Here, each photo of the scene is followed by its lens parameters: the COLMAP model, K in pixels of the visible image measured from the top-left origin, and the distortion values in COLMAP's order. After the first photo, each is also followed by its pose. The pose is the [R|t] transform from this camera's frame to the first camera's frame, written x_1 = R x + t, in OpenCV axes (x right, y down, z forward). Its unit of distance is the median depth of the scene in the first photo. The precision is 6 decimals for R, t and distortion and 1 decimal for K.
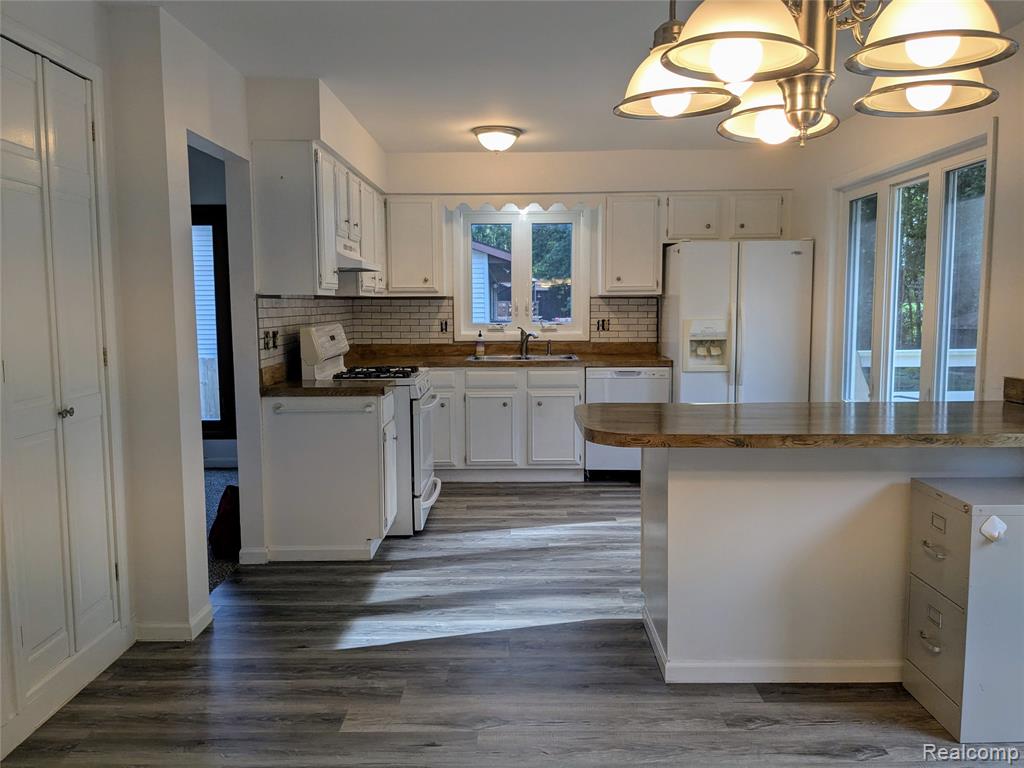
lens RADIAL K [[802.0, 0, 513.0], [0, 802.0, 386.5], [0, 0, 1]] dist [0.072586, -0.106018]
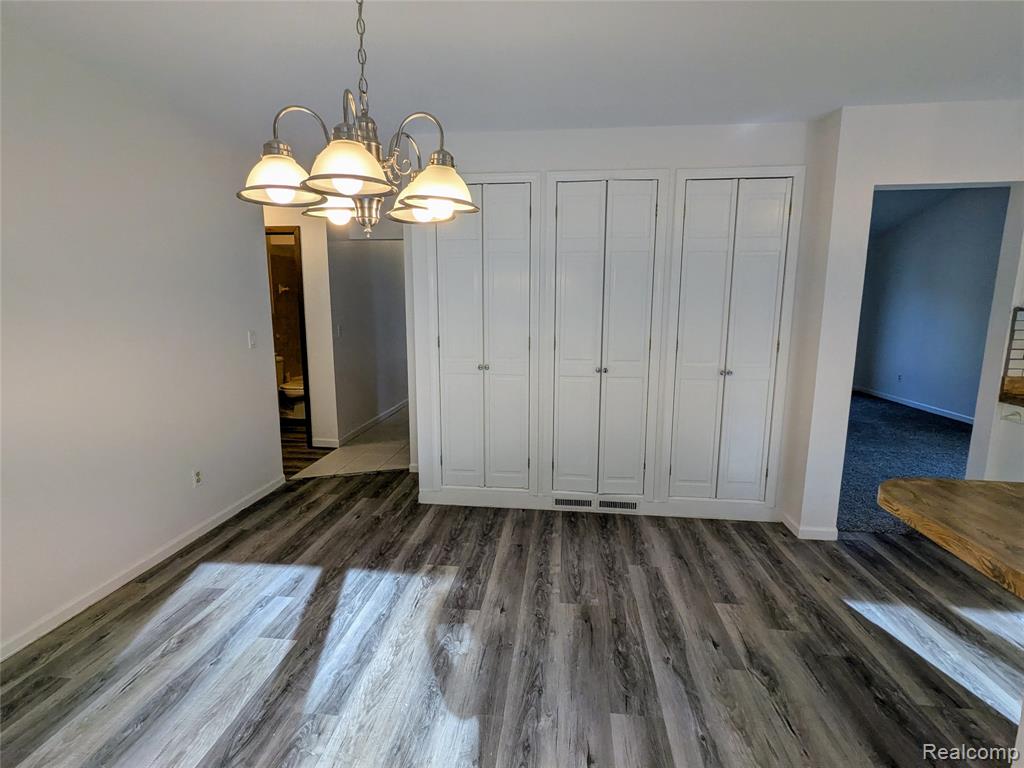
lens RADIAL K [[484.5, 0, 514.2], [0, 484.5, 387.8], [0, 0, 1]] dist [-0.003126, 0.000531]
pose [[-0.110262, 0.169940, -0.979266, 0.292128], [-0.101489, 0.978199, 0.181182, -0.042489], [0.988707, 0.119363, -0.090611, 0.300430]]
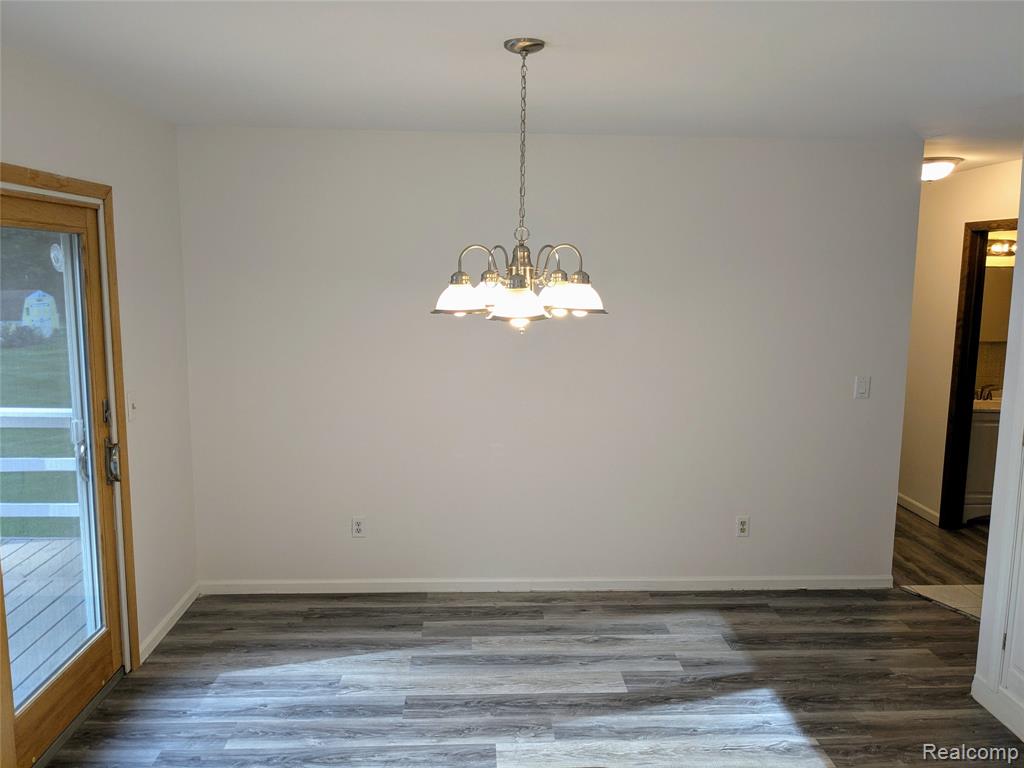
lens RADIAL K [[811.5, 0, 506.3], [0, 811.5, 381.5], [0, 0, 1]] dist [0.053658, -0.090860]
pose [[-0.999024, 0.001167, -0.044157, 0.105858], [-0.009255, 0.971932, 0.235082, -0.147115], [0.043192, 0.235261, -0.970972, 0.669336]]
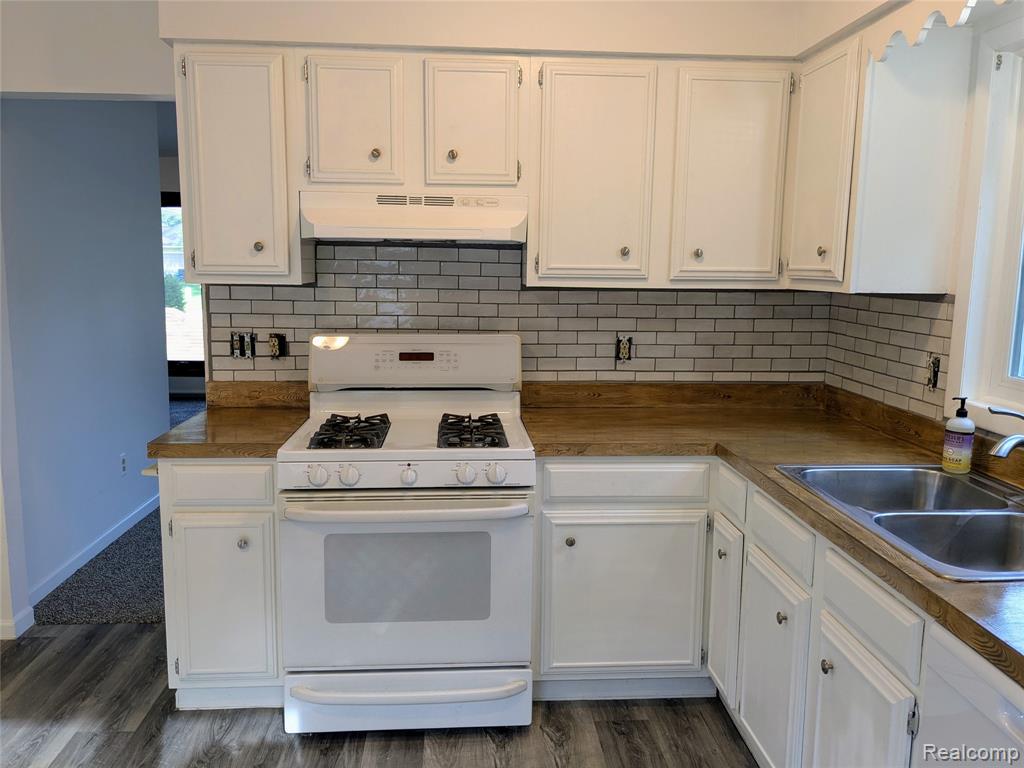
lens RADIAL K [[807.8, 0, 511.0], [0, 807.8, 385.5], [0, 0, 1]] dist [0.062006, -0.105573]
pose [[0.073293, 0.155653, -0.985089, 0.321935], [-0.118729, 0.982083, 0.146345, -0.116968], [0.990218, 0.106232, 0.090460, 0.884773]]
